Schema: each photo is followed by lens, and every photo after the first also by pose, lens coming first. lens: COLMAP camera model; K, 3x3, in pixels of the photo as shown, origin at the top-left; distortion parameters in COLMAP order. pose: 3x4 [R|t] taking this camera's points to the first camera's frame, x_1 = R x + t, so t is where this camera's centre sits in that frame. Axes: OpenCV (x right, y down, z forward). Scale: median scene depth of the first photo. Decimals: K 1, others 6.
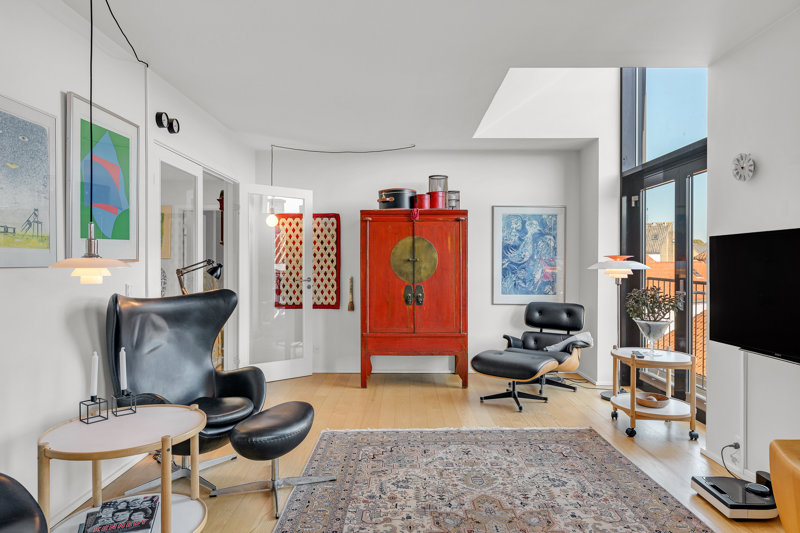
lens RADIAL K [[493.9, 0, 401.4], [0, 493.9, 265.6], [0, 0, 1]] dist [0.001447, 0.000576]
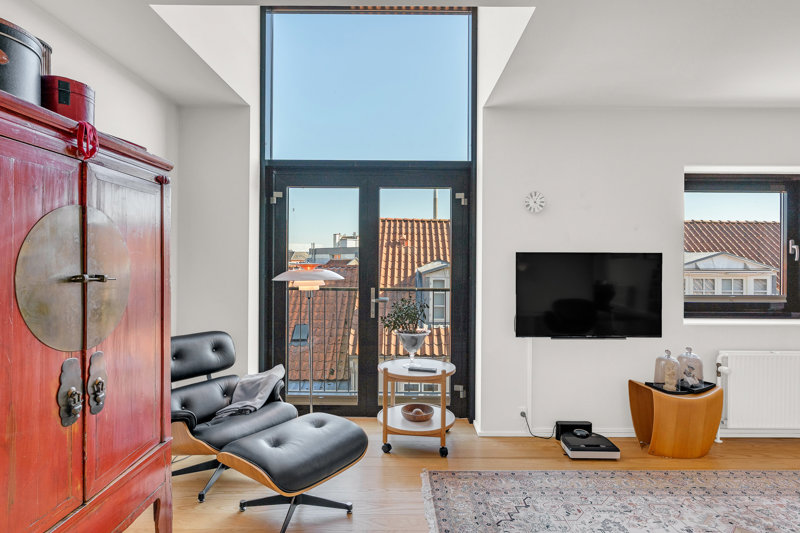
lens RADIAL K [[422.9, 0, 401.4], [0, 422.9, 263.8], [0, 0, 1]] dist [0.000549, 0.002491]
pose [[-0.014959, -0.008231, 0.999854, -0.256701], [-0.004139, 0.999958, 0.008170, -0.023611], [-0.999880, -0.004016, -0.014992, 0.794880]]
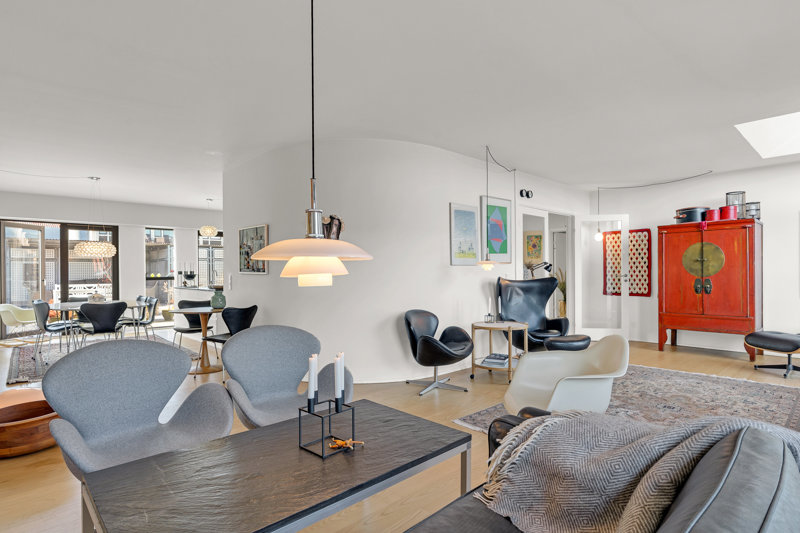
lens RADIAL K [[422.9, 0, 405.6], [0, 422.9, 270.2], [0, 0, 1]] dist [0.000549, 0.002491]
pose [[0.693403, -0.008785, -0.720496, 0.292629], [0.005454, 0.999961, -0.006944, 0.019633], [0.720529, 0.000885, 0.693424, -0.373347]]
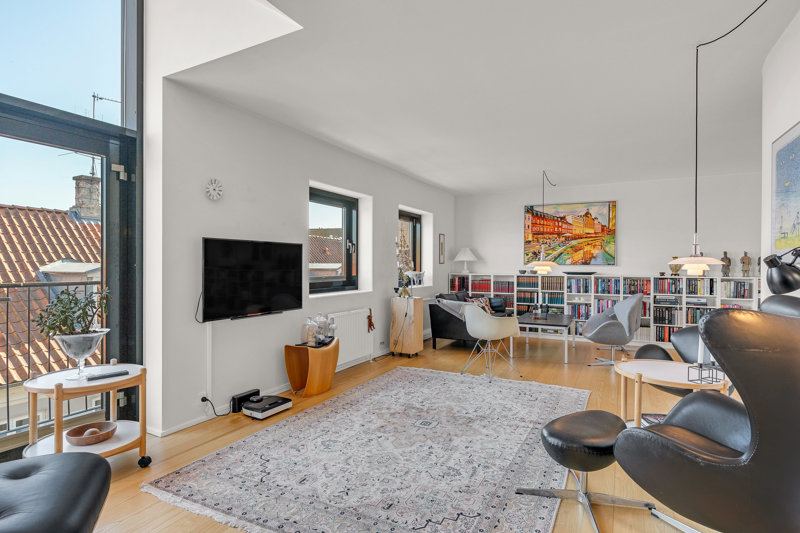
lens RADIAL K [[422.9, 0, 403.8], [0, 422.9, 266.6], [0, 0, 1]] dist [0.000549, 0.002491]
pose [[-0.891357, -0.008622, 0.453221, -0.180567], [-0.005930, 0.999955, 0.007361, 0.001075], [-0.453264, 0.003874, -0.891368, 1.041675]]
